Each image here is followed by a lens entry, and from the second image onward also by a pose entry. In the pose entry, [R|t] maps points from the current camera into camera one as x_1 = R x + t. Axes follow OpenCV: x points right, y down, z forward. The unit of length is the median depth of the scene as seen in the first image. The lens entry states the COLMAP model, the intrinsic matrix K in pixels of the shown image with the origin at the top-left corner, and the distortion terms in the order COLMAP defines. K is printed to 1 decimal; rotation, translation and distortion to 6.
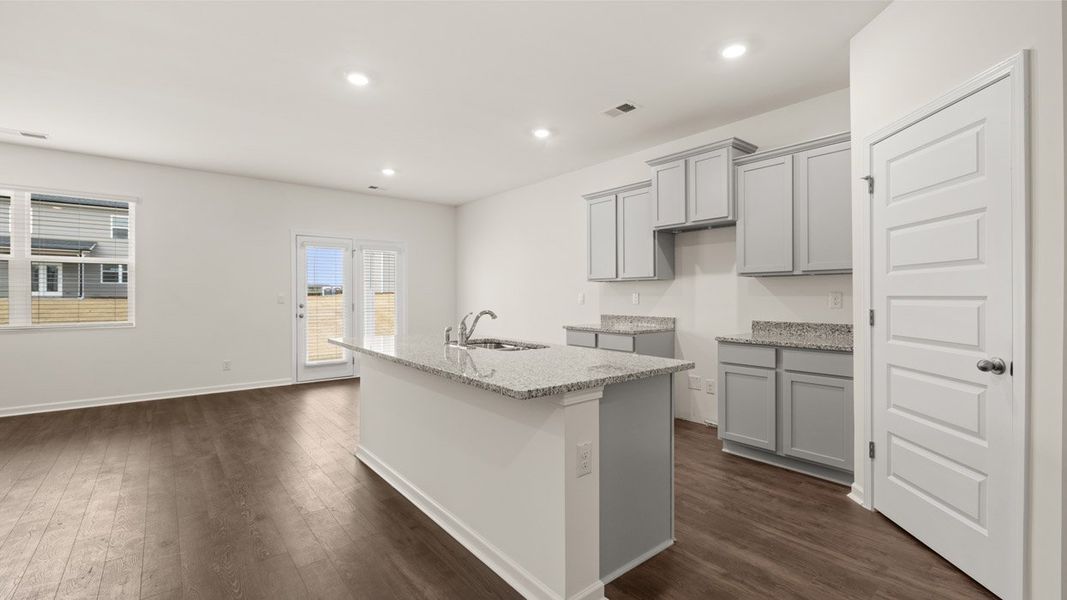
lens RADIAL K [[455.0, 0, 523.1], [0, 455.0, 296.5], [0, 0, 1]] dist [-0.000455, 0.000017]
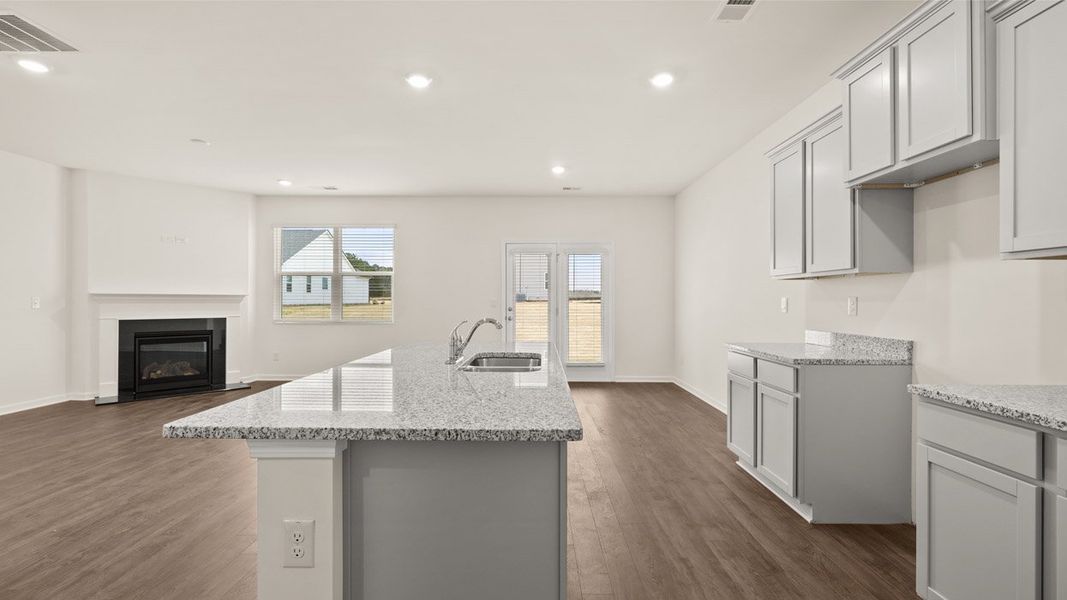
lens RADIAL K [[455.0, 0, 526.2], [0, 455.0, 304.0], [0, 0, 1]] dist [-0.000455, 0.000017]
pose [[0.769705, 0.008035, -0.638349, 0.367373], [-0.003741, 0.999960, 0.008075, -0.001281], [0.638389, -0.003827, 0.769704, 0.313095]]
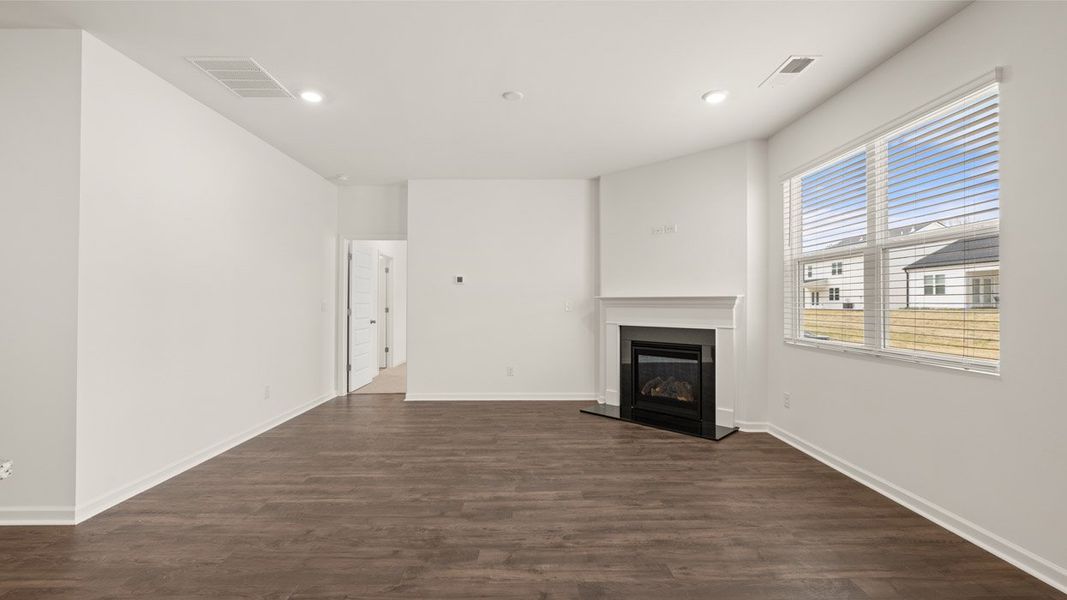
lens RADIAL K [[455.0, 0, 536.8], [0, 455.0, 304.1], [0, 0, 1]] dist [-0.000455, 0.000017]
pose [[-0.607610, 0.003402, -0.794228, -0.331428], [0.000572, 0.999992, 0.003846, -0.001551], [0.794236, 0.001882, -0.607607, 1.215264]]
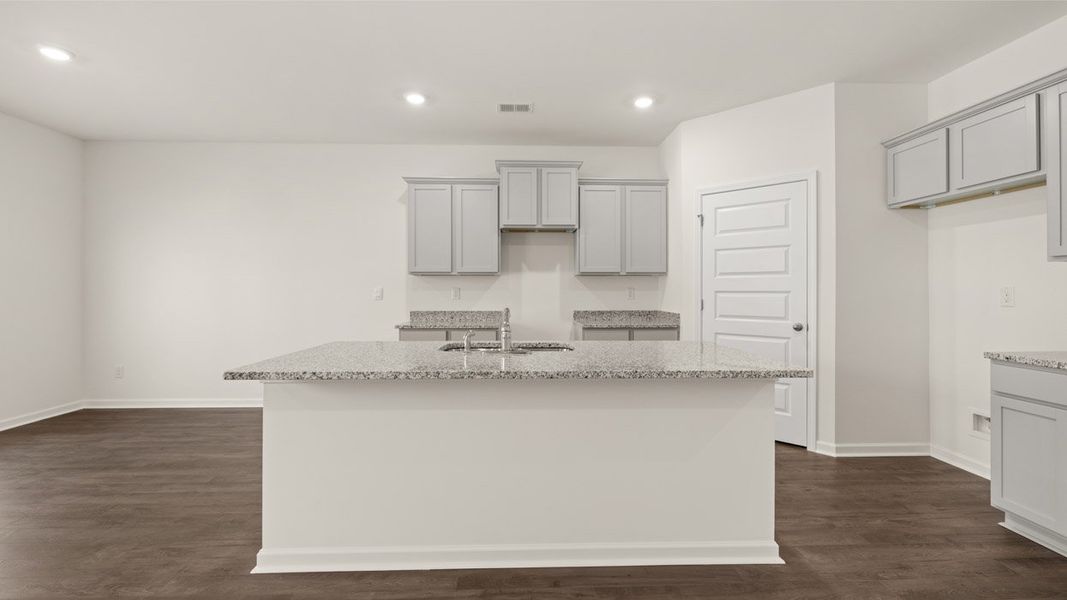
lens RADIAL K [[455.0, 0, 534.7], [0, 455.0, 290.5], [0, 0, 1]] dist [-0.000455, 0.000017]
pose [[0.593199, 0.000972, 0.805055, -0.544552], [-0.000267, 0.999999, -0.001010, -0.000453], [-0.805056, 0.000384, 0.593199, 0.340462]]
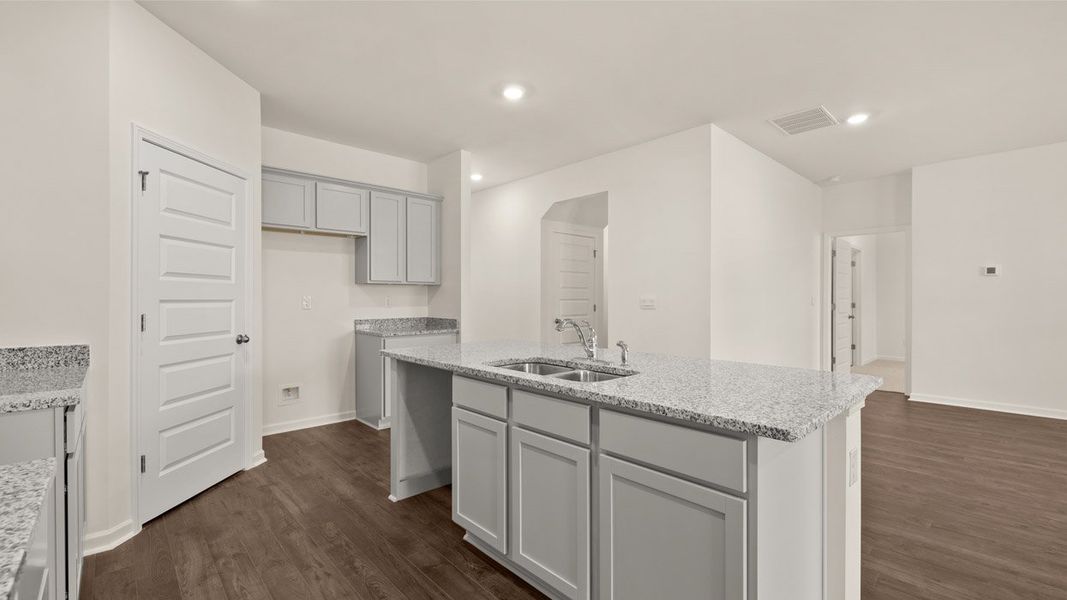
lens RADIAL K [[455.0, 0, 527.9], [0, 455.0, 305.5], [0, 0, 1]] dist [-0.000455, 0.000017]
pose [[-0.996905, 0.003310, -0.078544, 0.030835], [0.002096, 0.999877, 0.015532, -0.001132], [0.078586, 0.015320, -0.996790, 1.285807]]
